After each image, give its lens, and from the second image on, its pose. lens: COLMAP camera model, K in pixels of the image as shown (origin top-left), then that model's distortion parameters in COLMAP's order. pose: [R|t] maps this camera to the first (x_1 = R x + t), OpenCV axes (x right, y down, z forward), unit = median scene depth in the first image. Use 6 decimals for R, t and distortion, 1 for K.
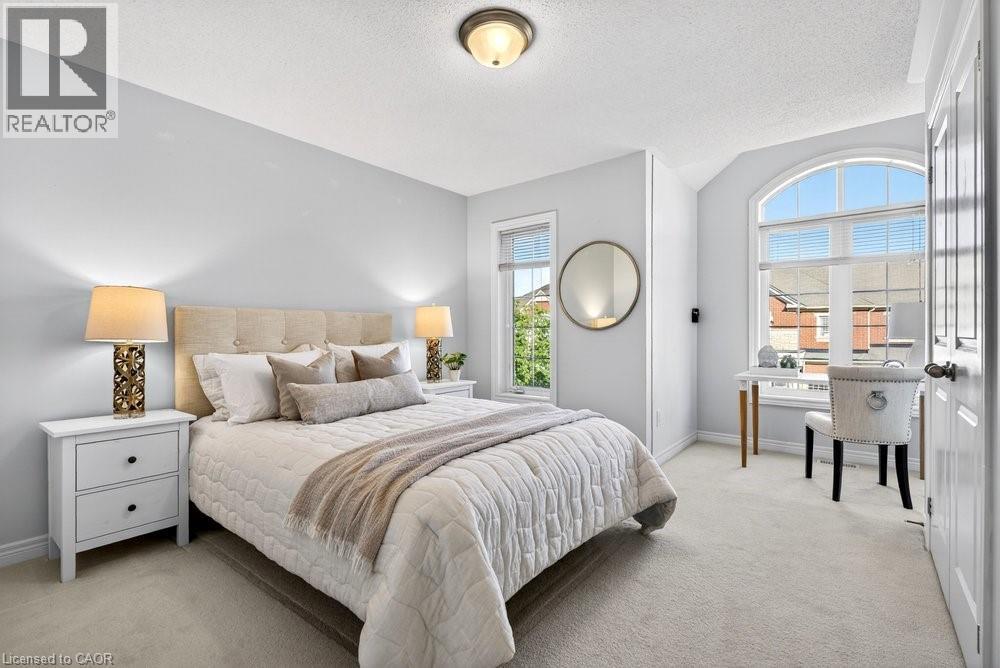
lens RADIAL K [[462.4, 0, 500.0], [0, 462.4, 334.0], [0, 0, 1]] dist [-0.000016, -0.000075]
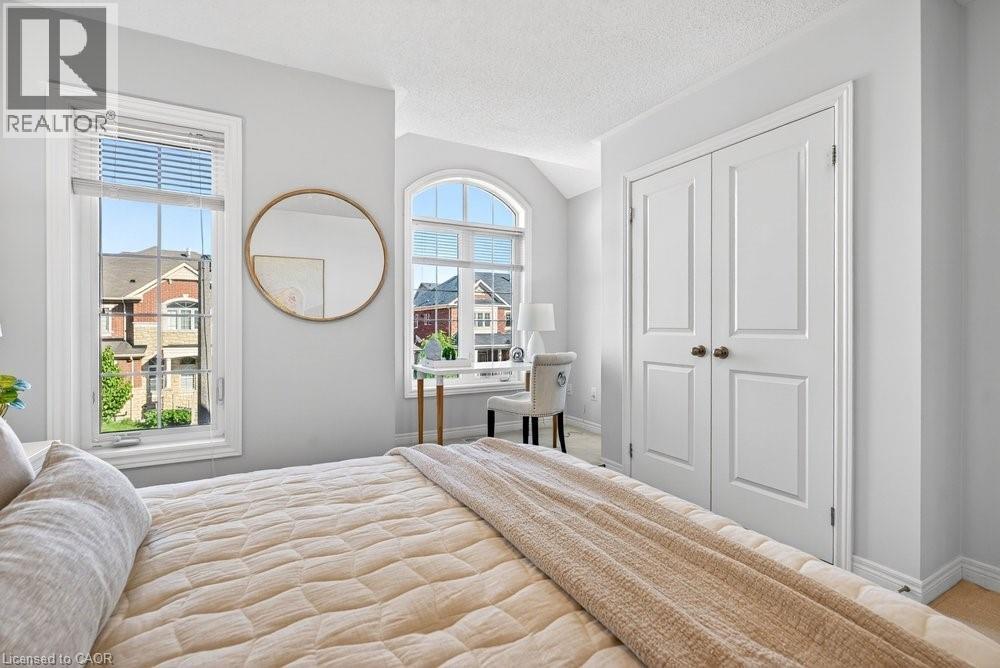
lens RADIAL K [[453.3, 0, 498.2], [0, 453.3, 329.1], [0, 0, 1]] dist [-0.001739, -0.000431]
pose [[0.398508, -0.008099, 0.917129, -0.327476], [0.002671, 0.999967, 0.007669, -0.003448], [-0.917161, -0.000606, 0.398517, 0.554738]]
